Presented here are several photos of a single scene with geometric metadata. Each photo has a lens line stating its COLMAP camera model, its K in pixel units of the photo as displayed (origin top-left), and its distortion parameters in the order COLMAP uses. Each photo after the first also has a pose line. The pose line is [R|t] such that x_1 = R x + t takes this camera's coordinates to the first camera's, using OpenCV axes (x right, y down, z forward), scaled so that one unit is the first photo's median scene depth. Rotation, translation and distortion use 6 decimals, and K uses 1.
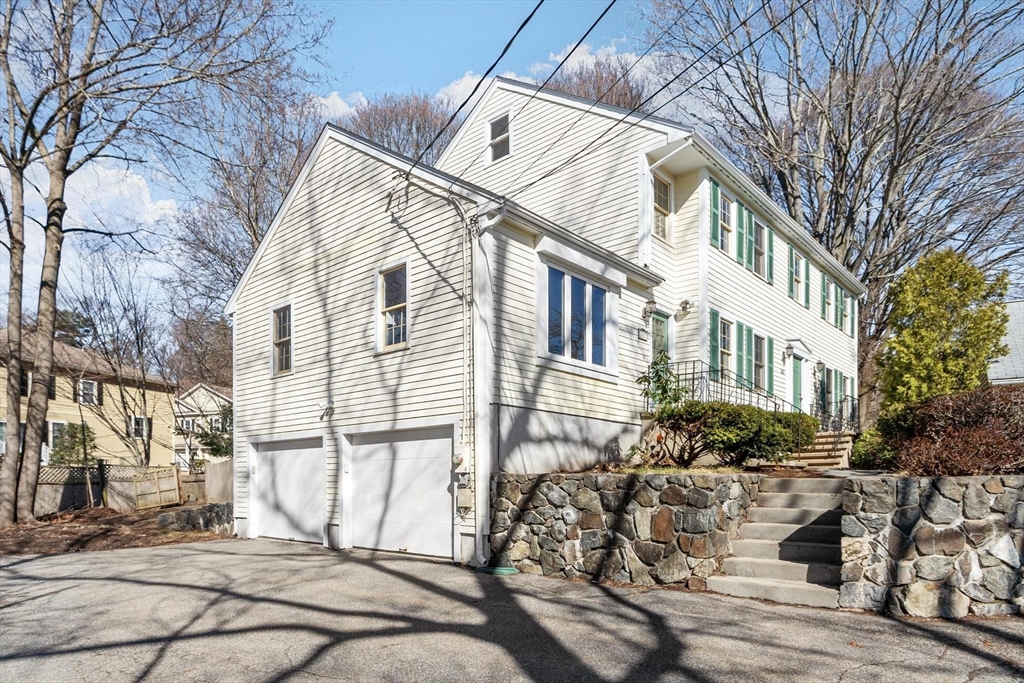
lens RADIAL K [[636.8, 0, 512.0], [0, 636.8, 341.5], [0, 0, 1]] dist [-0.062268, 0.039279]
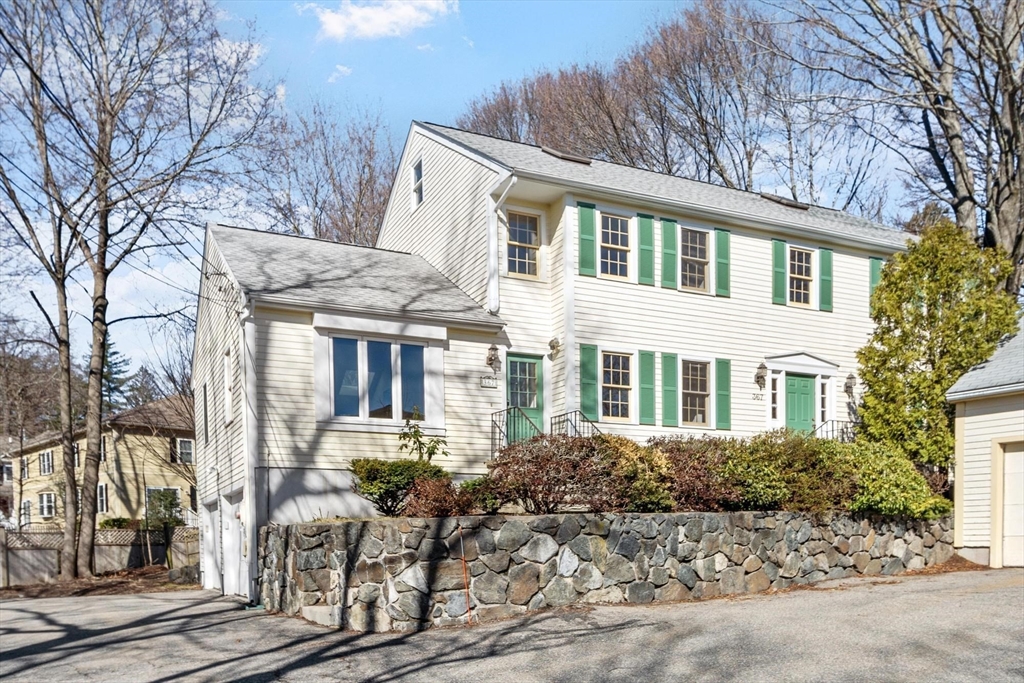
lens RADIAL K [[808.0, 0, 512.0], [0, 808.0, 341.5], [0, 0, 1]] dist [0.006424, 0.006301]
pose [[0.929430, -0.104774, -0.353811, 0.816358], [0.097752, 0.994496, -0.037713, -0.024302], [0.355815, 0.000466, 0.934556, -0.213549]]
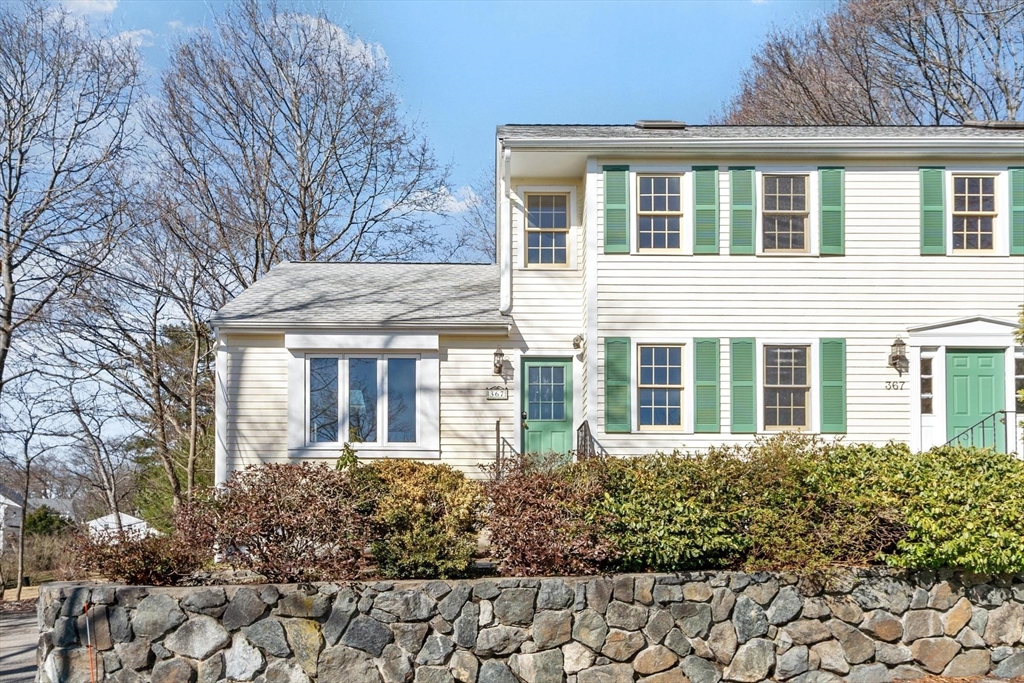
lens RADIAL K [[707.6, 0, 513.1], [0, 707.6, 375.9], [0, 0, 1]] dist [0.003410, -0.000008]
pose [[0.680897, -0.169748, -0.712436, 1.061806], [0.162979, 0.983496, -0.078568, 0.054692], [0.714015, -0.062616, 0.697325, 0.401196]]
